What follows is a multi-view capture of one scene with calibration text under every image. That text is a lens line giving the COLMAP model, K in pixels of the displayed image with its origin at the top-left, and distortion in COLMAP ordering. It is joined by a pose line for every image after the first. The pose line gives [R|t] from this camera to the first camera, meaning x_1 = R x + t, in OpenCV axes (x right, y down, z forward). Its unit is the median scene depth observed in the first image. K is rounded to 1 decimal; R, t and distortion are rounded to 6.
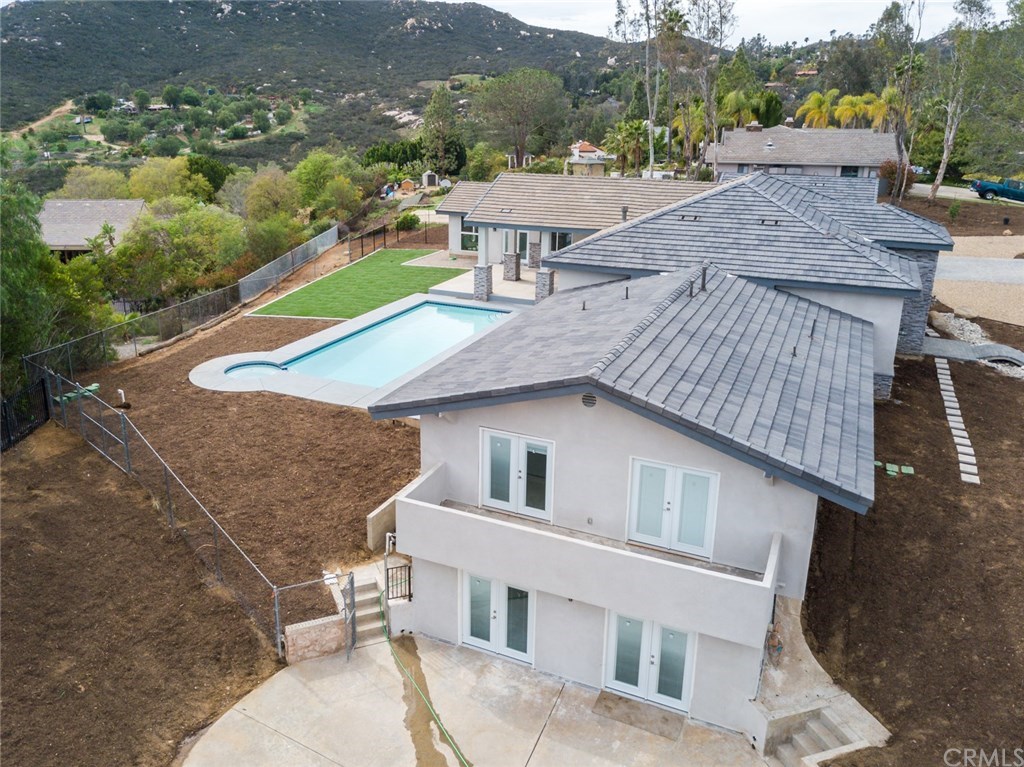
lens RADIAL K [[798.2, 0, 474.7], [0, 798.2, 347.4], [0, 0, 1]] dist [0.001507, 0.003107]
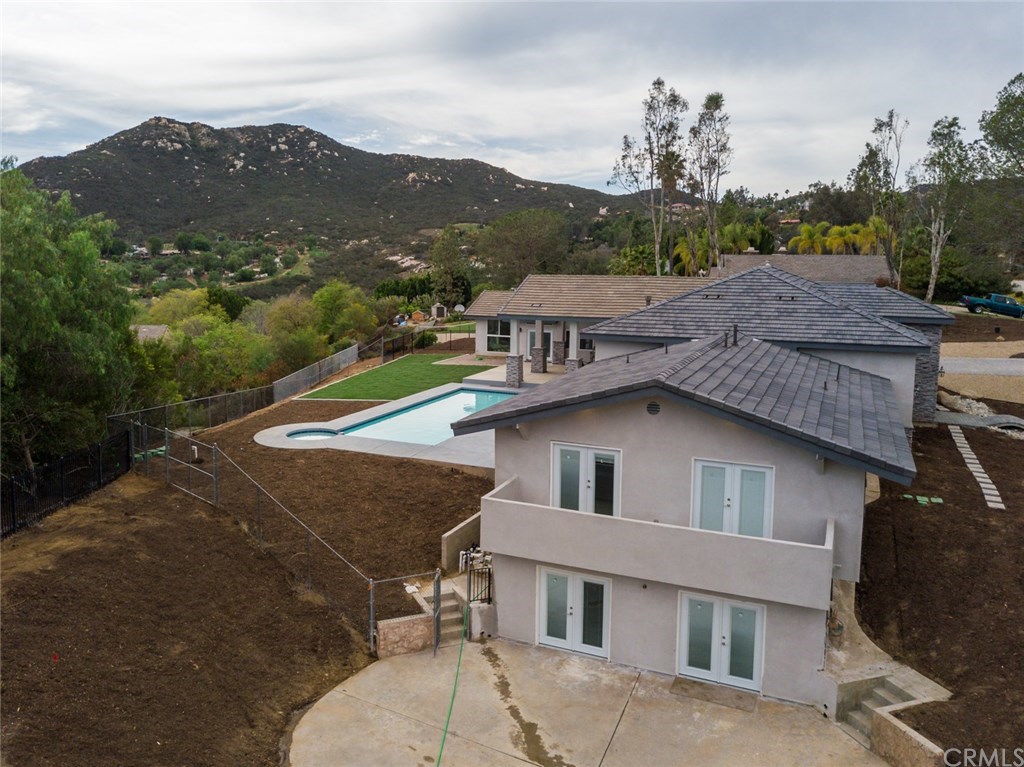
lens RADIAL K [[798.5, 0, 470.8], [0, 798.5, 350.5], [0, 0, 1]] dist [-0.001682, 0.007345]
pose [[0.999999, 0.001365, 0.000561, -0.086771], [-0.001247, 0.984774, -0.173838, 0.136620], [-0.000789, 0.173837, 0.984774, -0.096615]]
